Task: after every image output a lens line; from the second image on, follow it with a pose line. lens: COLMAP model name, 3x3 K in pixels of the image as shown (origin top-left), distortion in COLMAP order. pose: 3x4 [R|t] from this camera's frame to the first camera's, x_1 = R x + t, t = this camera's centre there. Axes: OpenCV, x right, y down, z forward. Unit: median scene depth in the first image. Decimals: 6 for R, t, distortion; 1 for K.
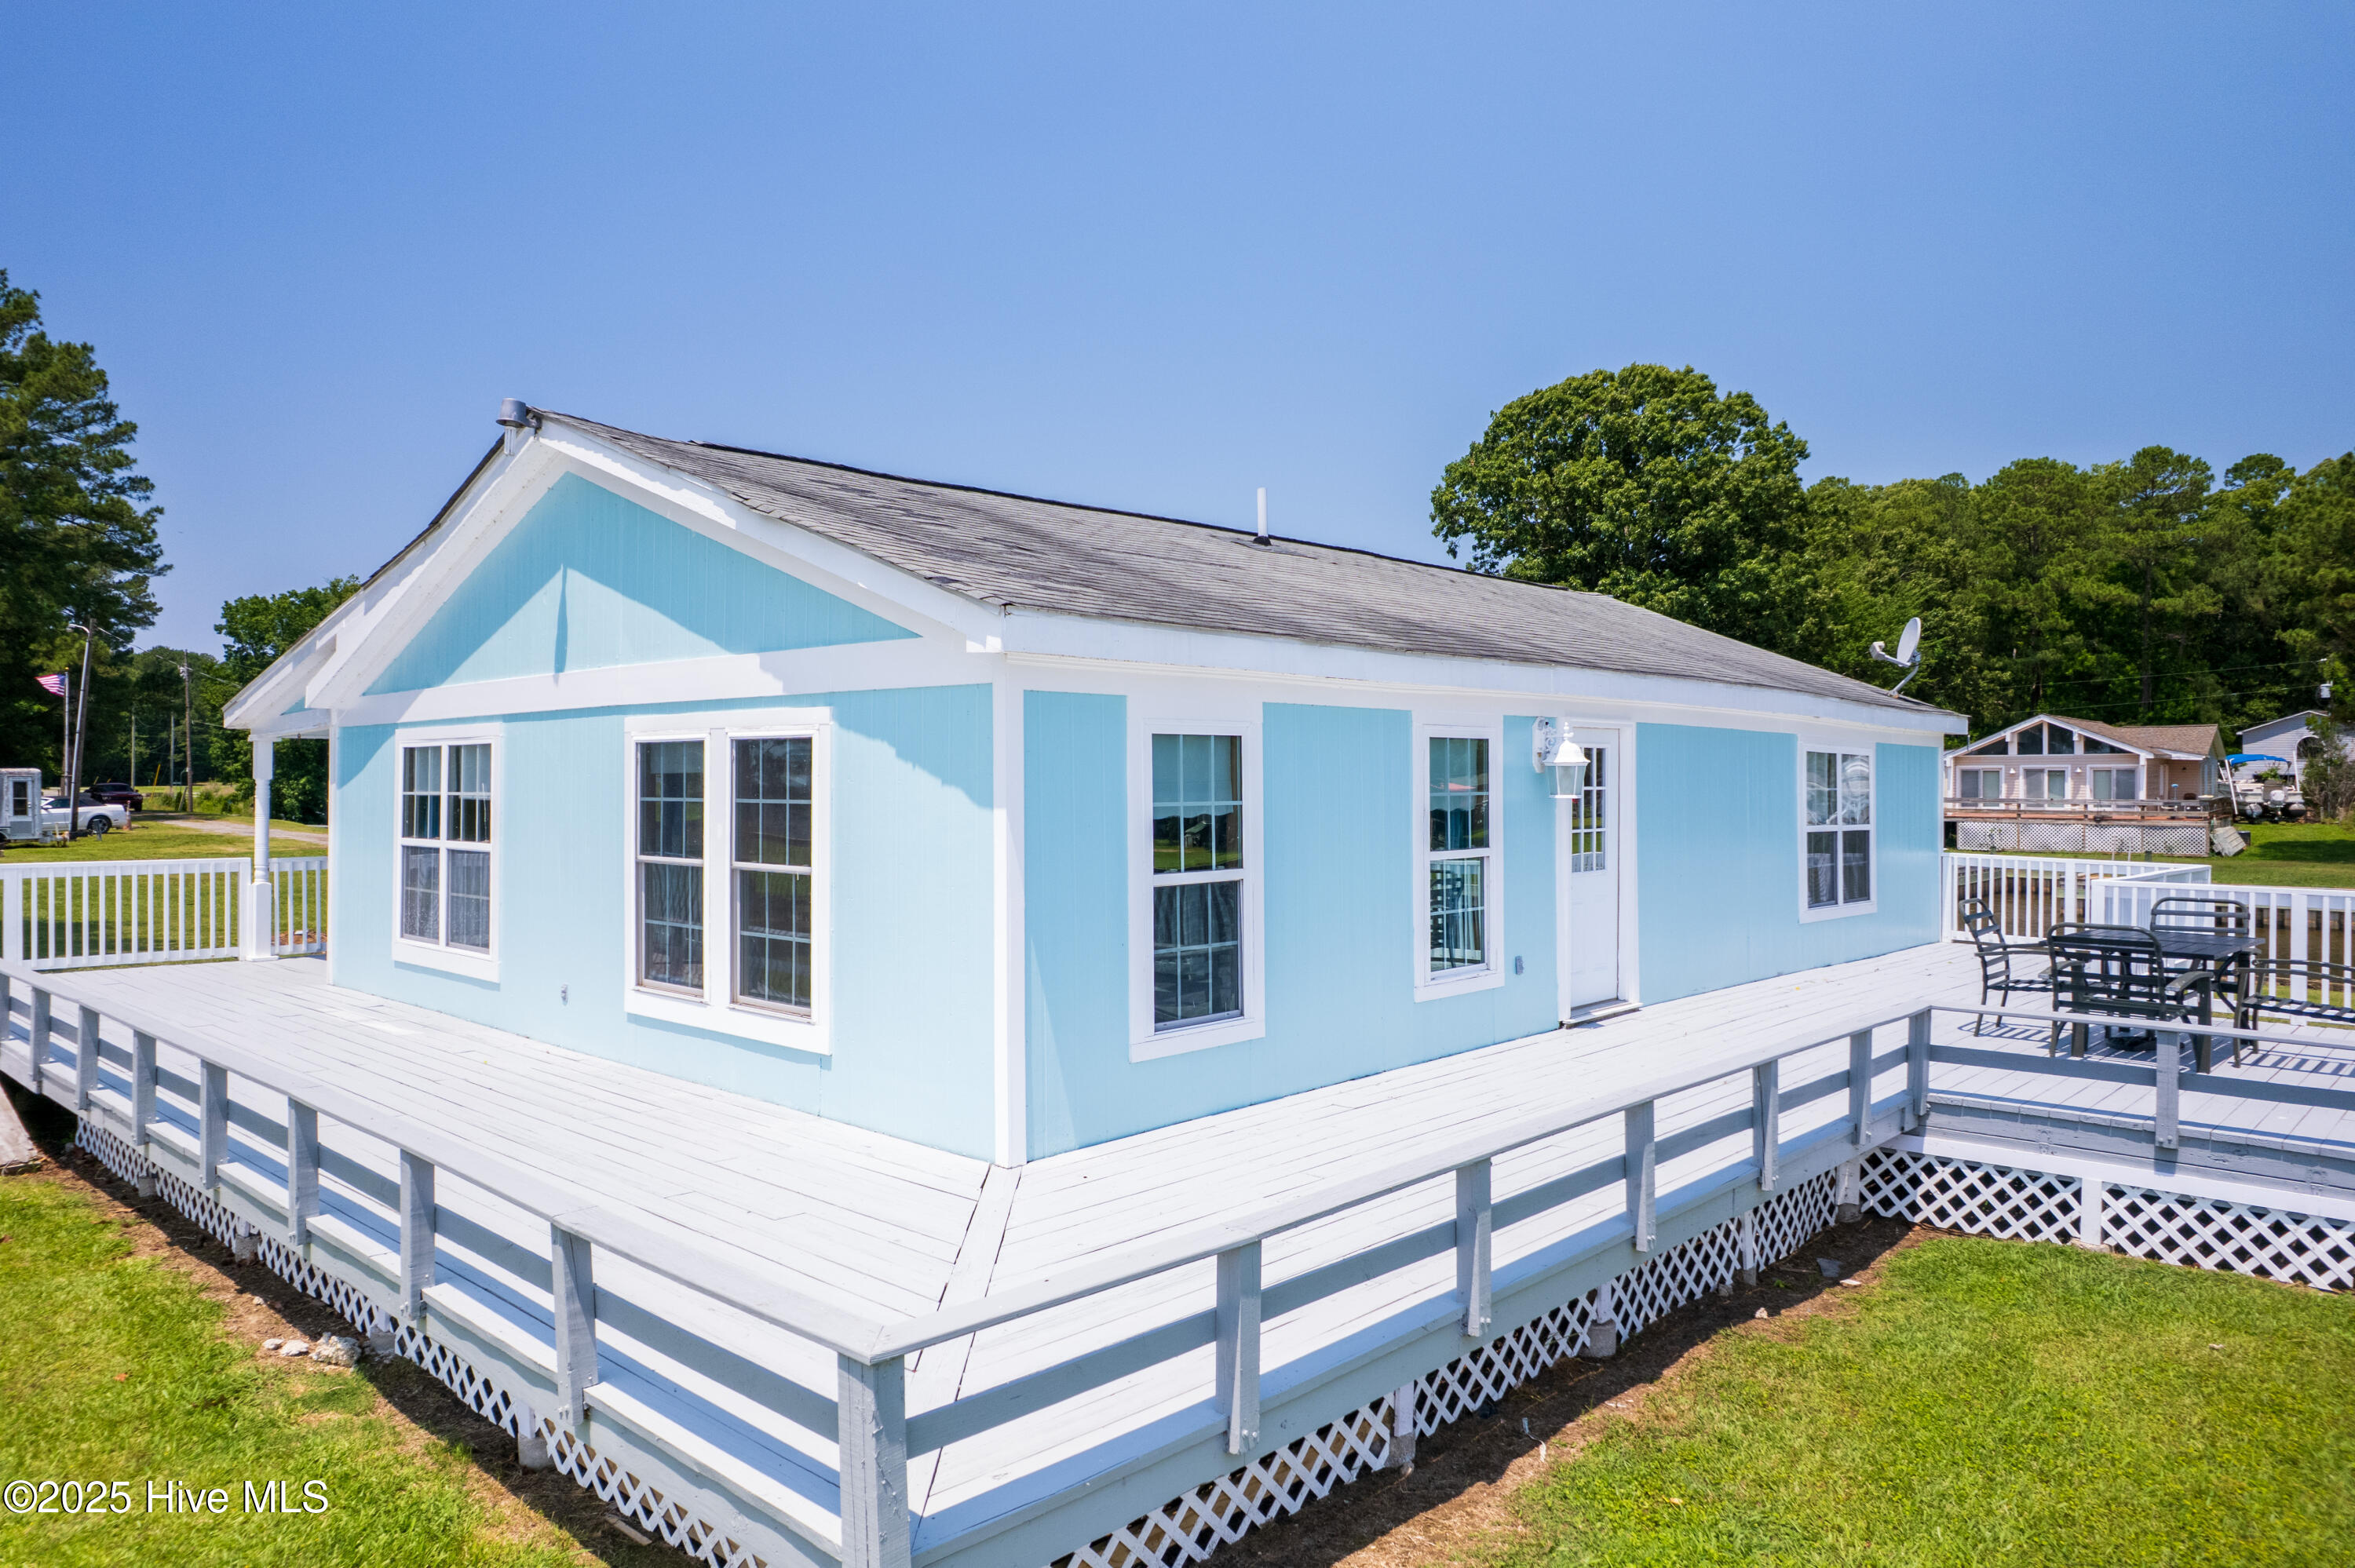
lens RADIAL K [[1541.1, 0, 1146.2], [0, 1541.1, 785.2], [0, 0, 1]] dist [-0.049594, 0.039171]
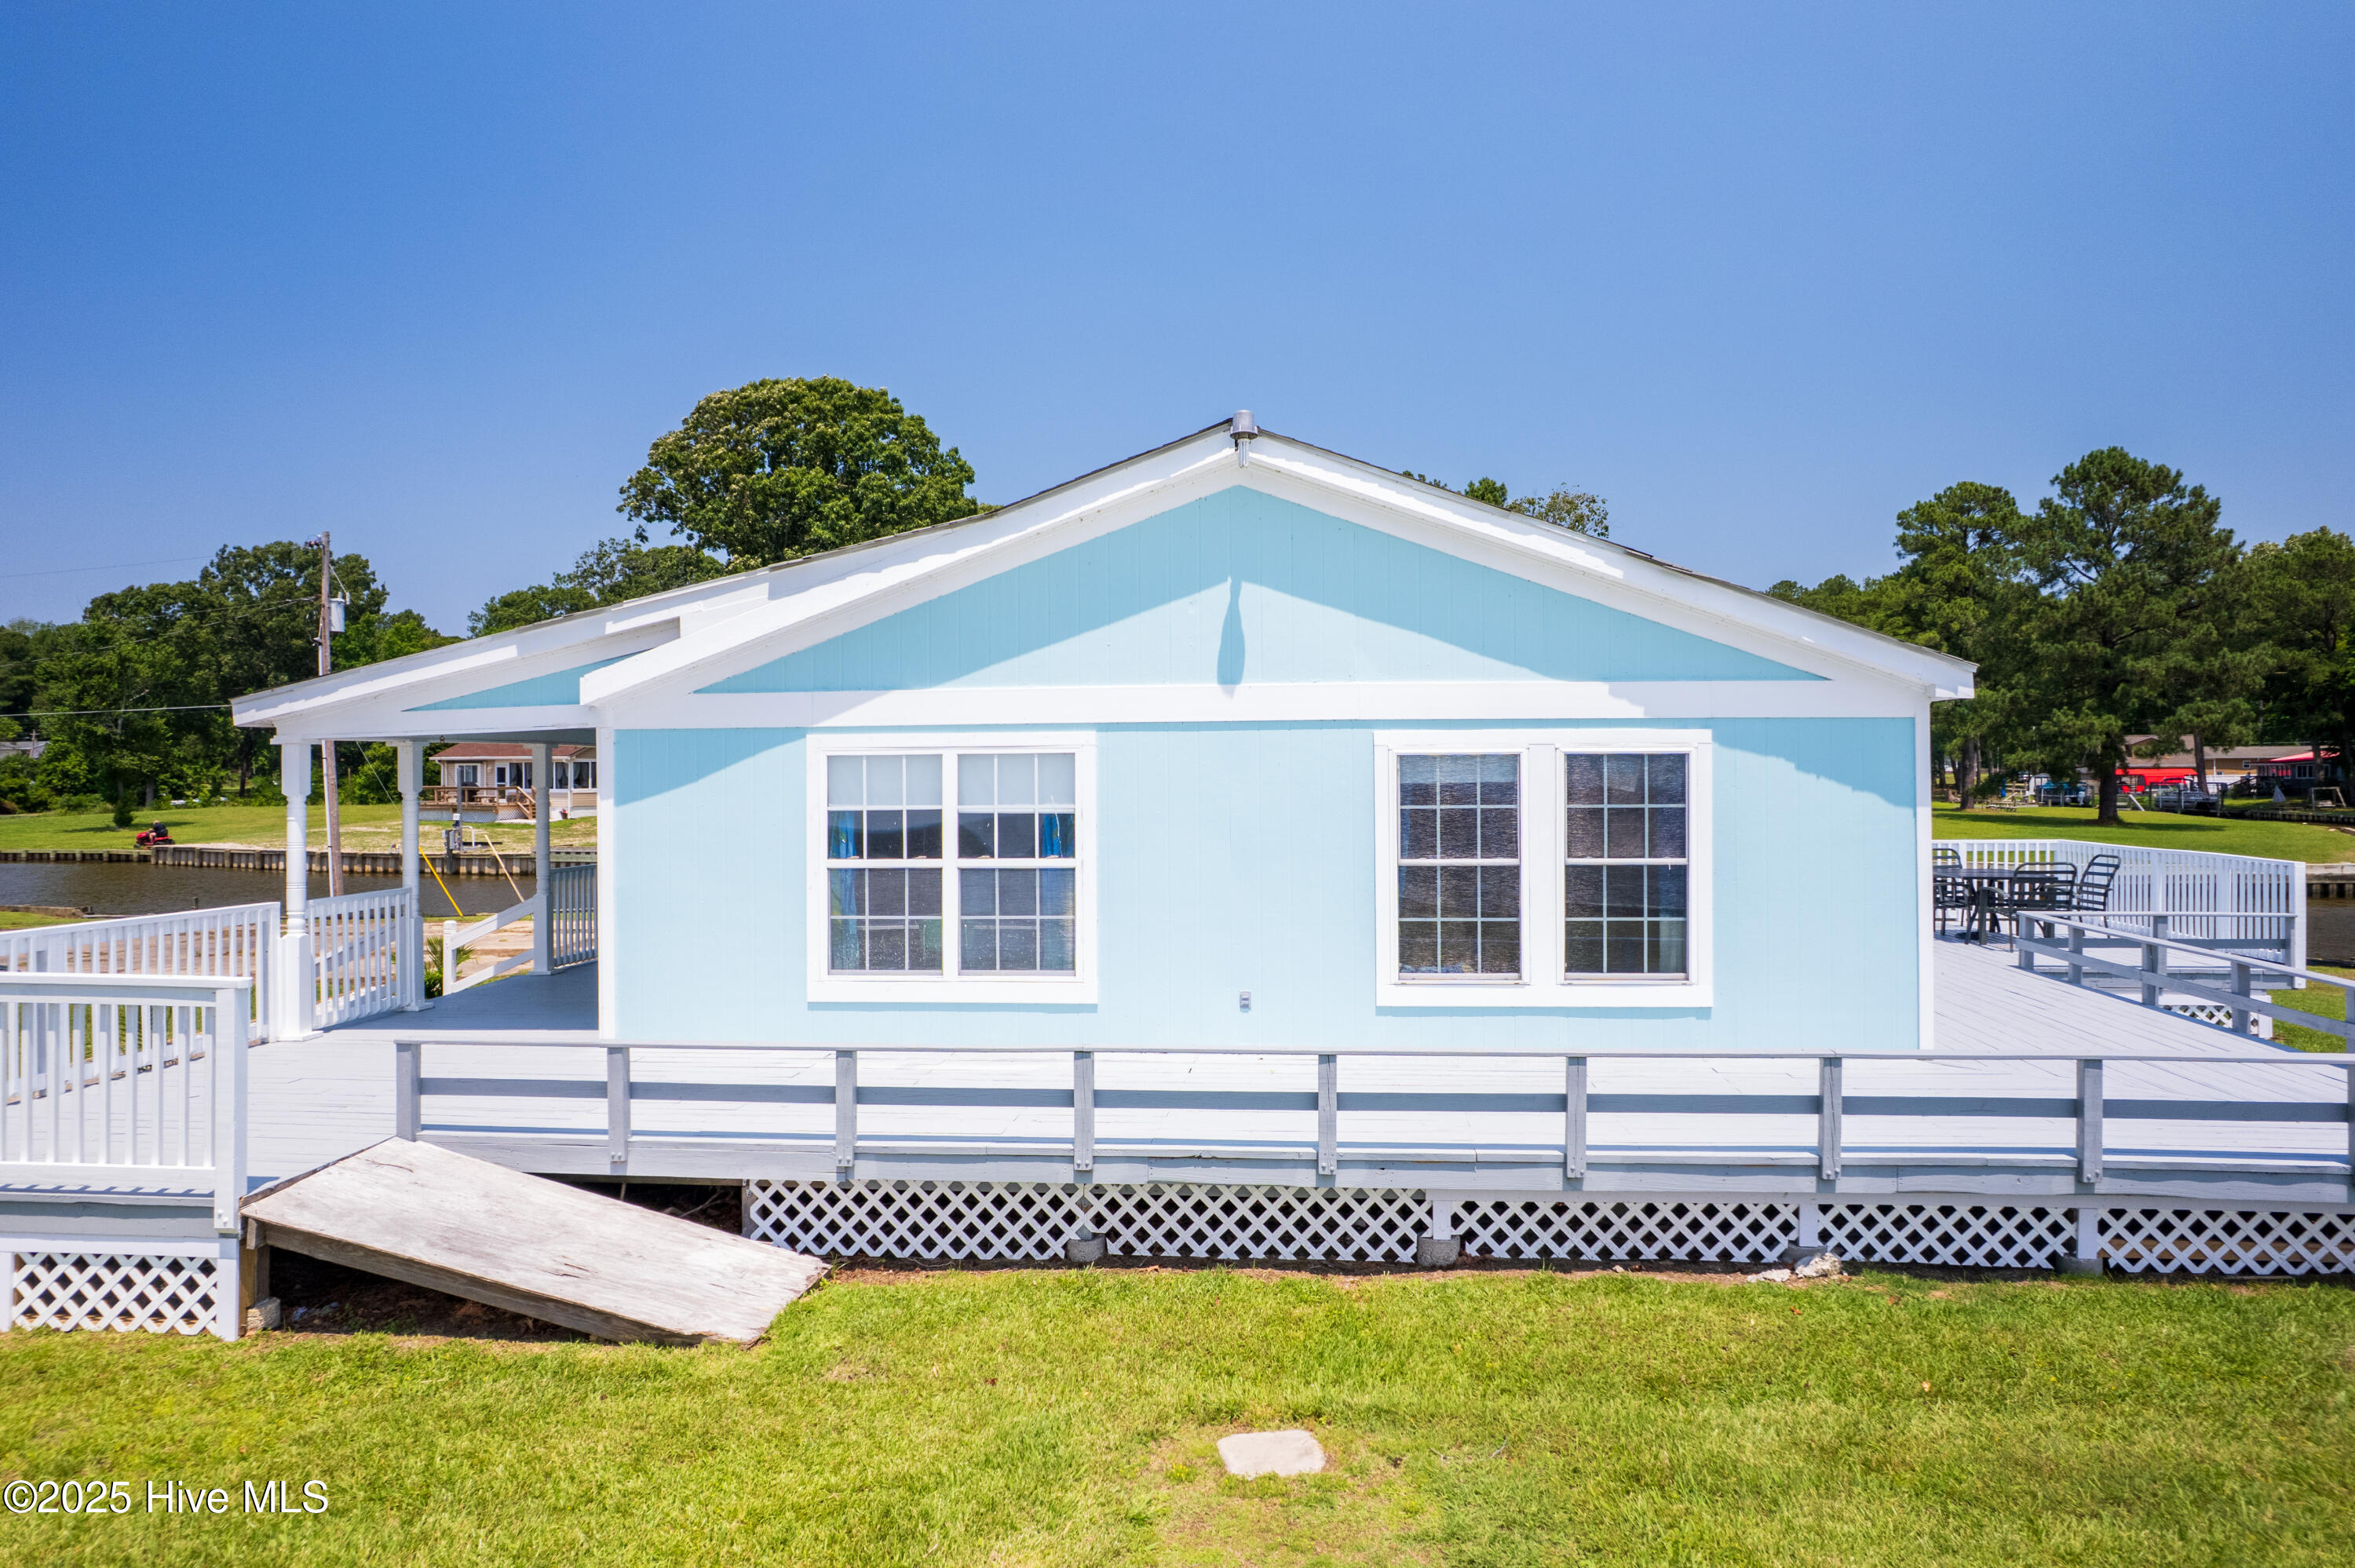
lens RADIAL K [[1541.1, 0, 1187.4], [0, 1541.1, 773.4], [0, 0, 1]] dist [-0.049594, 0.039171]
pose [[0.782086, -0.007587, 0.623125, -0.983224], [0.010038, 0.999950, -0.000424, -0.013929], [-0.623090, 0.006587, 0.782122, 0.212783]]
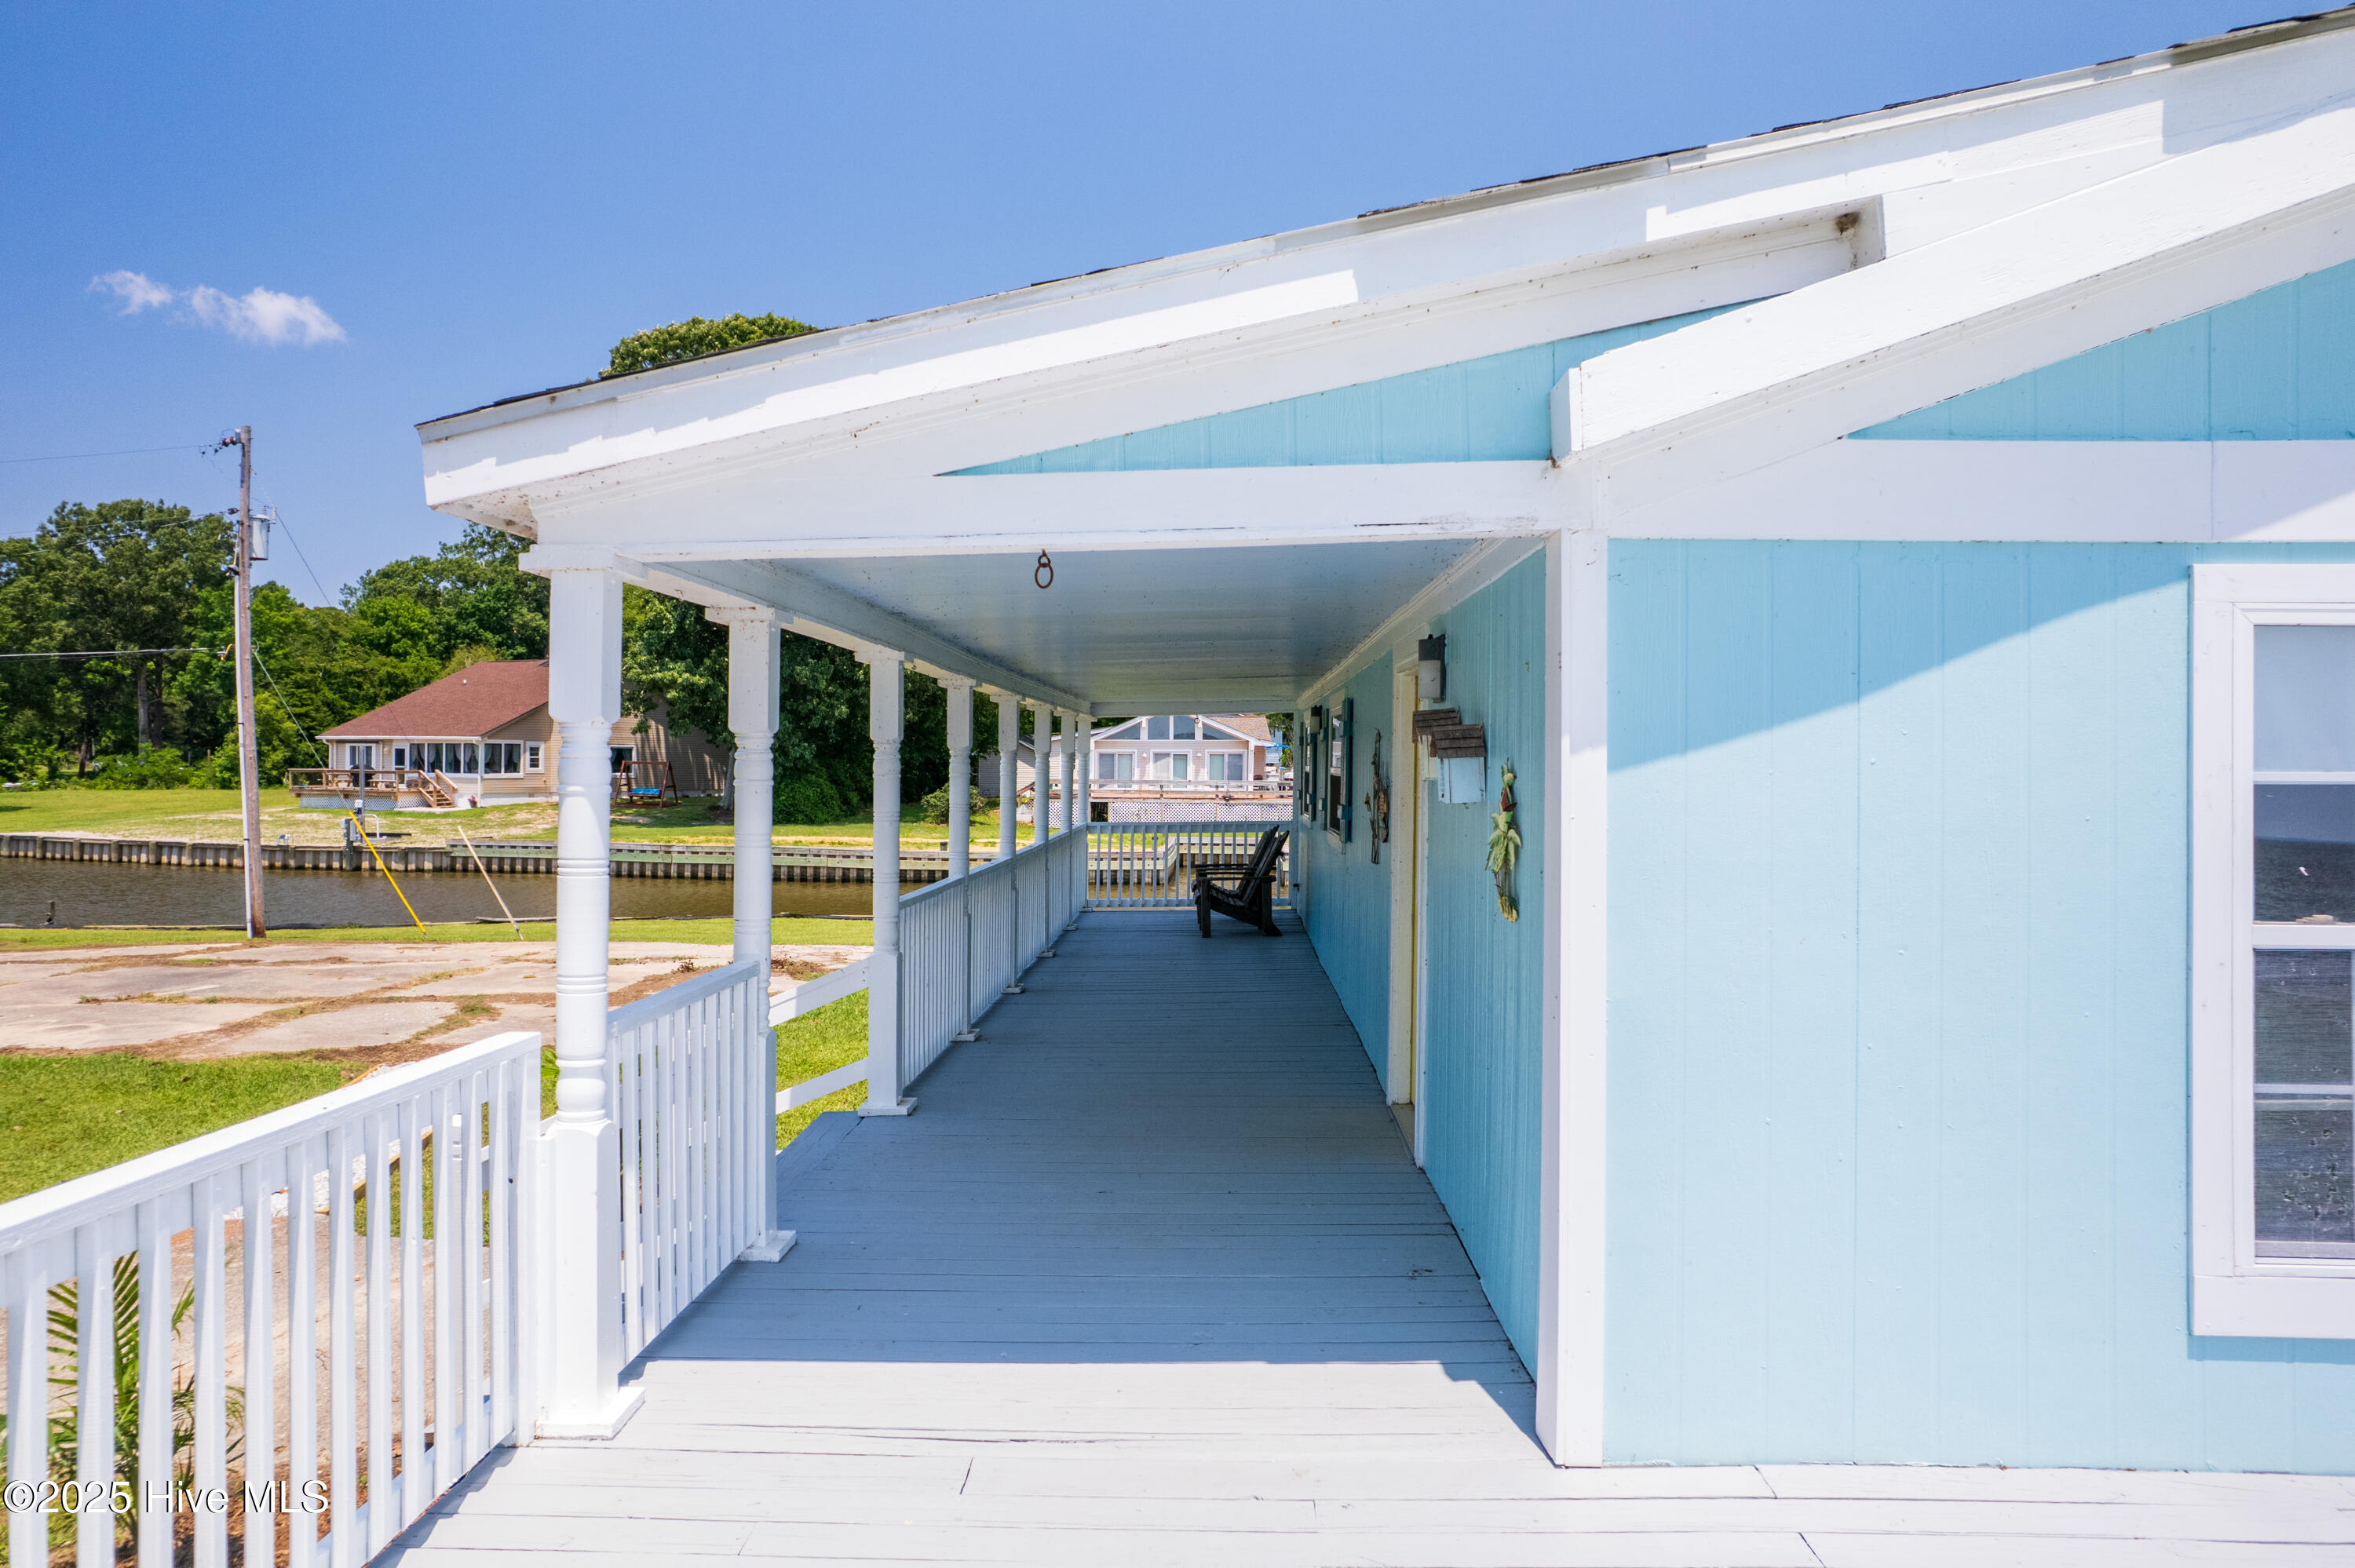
lens RADIAL K [[1541.1, 0, 1195.0], [0, 1541.1, 788.3], [0, 0, 1]] dist [-0.049594, 0.039171]
pose [[0.730105, -0.007200, 0.683297, -0.953693], [-0.001924, 0.999919, 0.012592, 0.004453], [-0.683332, -0.010508, 0.730032, 1.043064]]
